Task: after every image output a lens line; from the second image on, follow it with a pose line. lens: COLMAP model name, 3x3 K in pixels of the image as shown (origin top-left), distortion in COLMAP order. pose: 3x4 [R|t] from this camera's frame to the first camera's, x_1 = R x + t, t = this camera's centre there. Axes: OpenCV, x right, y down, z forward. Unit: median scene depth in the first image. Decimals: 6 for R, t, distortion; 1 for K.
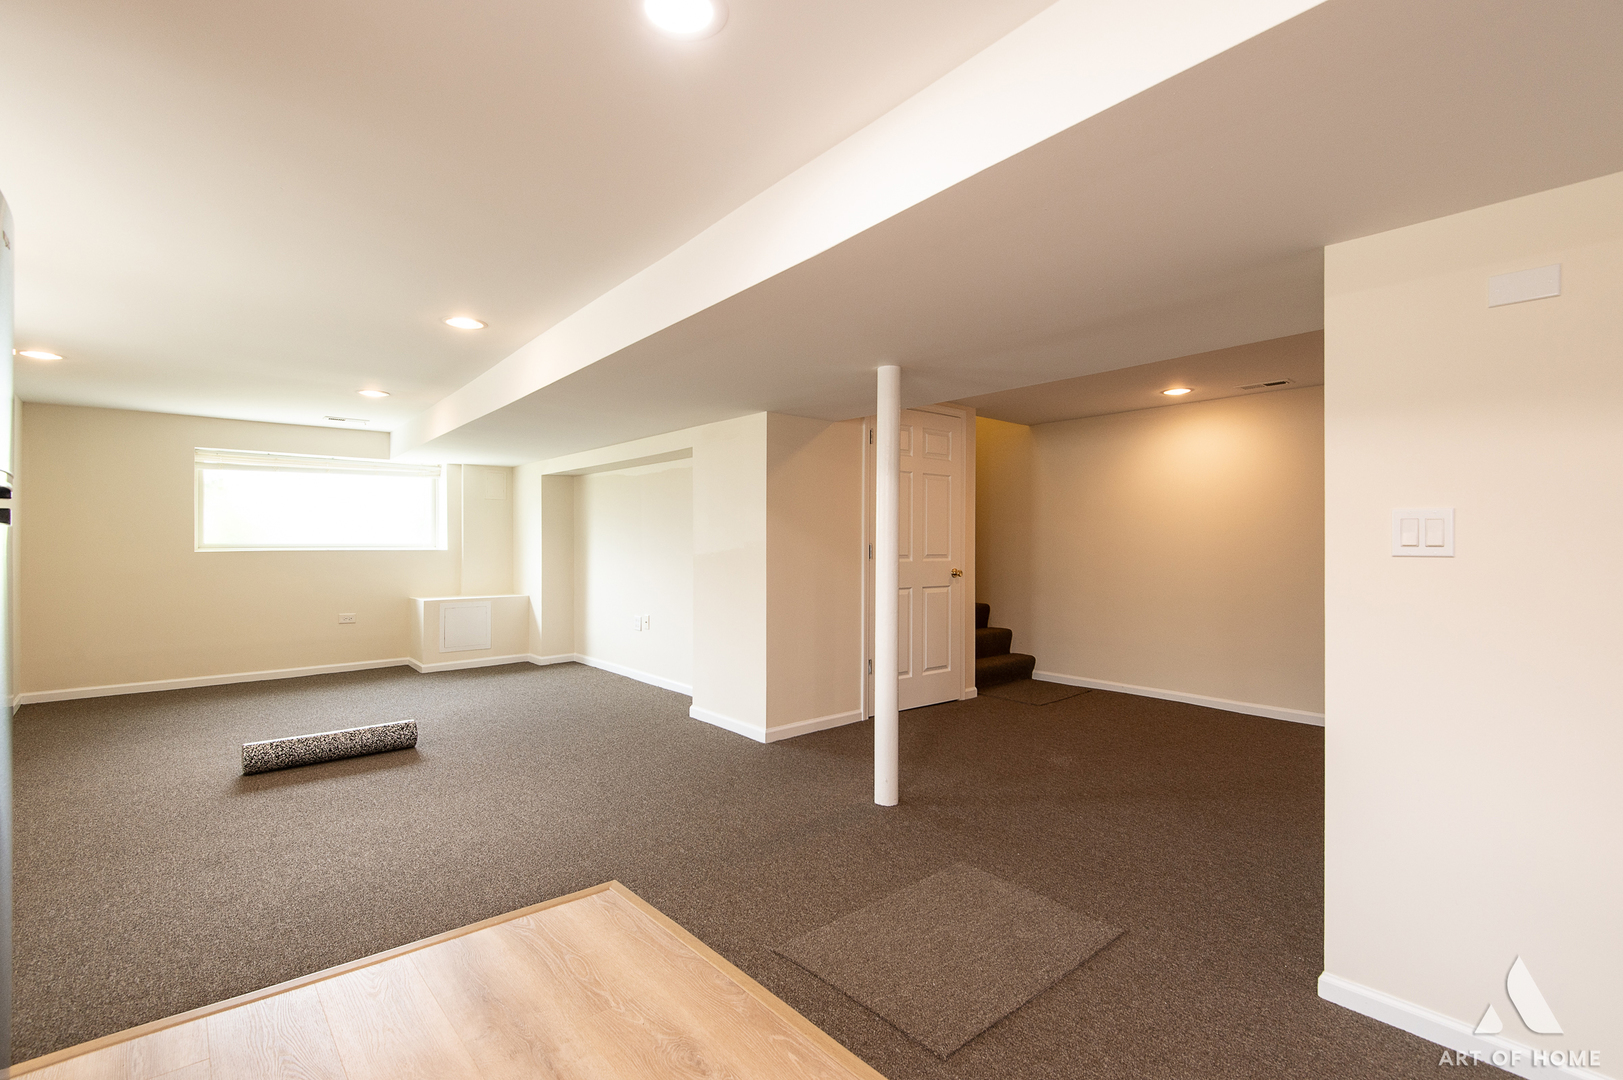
lens RADIAL K [[727.7, 0, 809.0], [0, 727.7, 544.1], [0, 0, 1]] dist [0.040223, -0.026520]
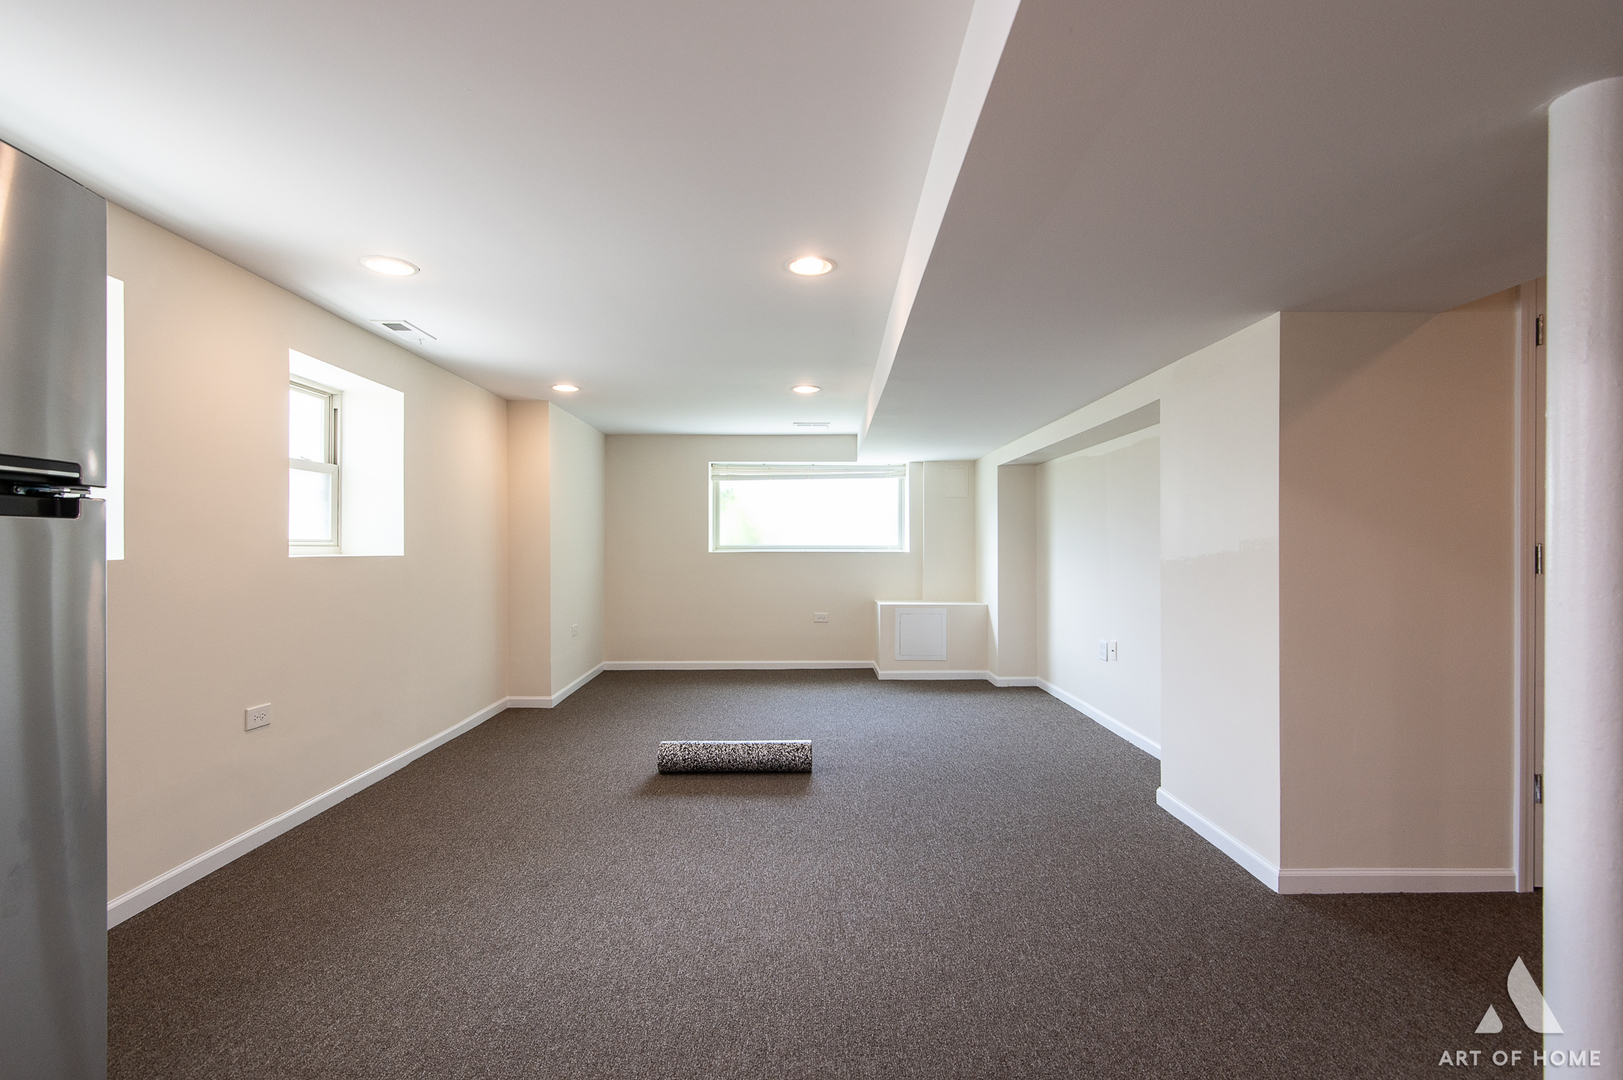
lens RADIAL K [[727.7, 0, 809.0], [0, 727.7, 544.1], [0, 0, 1]] dist [0.040223, -0.026520]
pose [[0.762003, -0.001324, -0.647572, 0.031424], [-0.001791, 0.999990, -0.004152, 0.002767], [0.647571, 0.004324, 0.761993, 0.291786]]
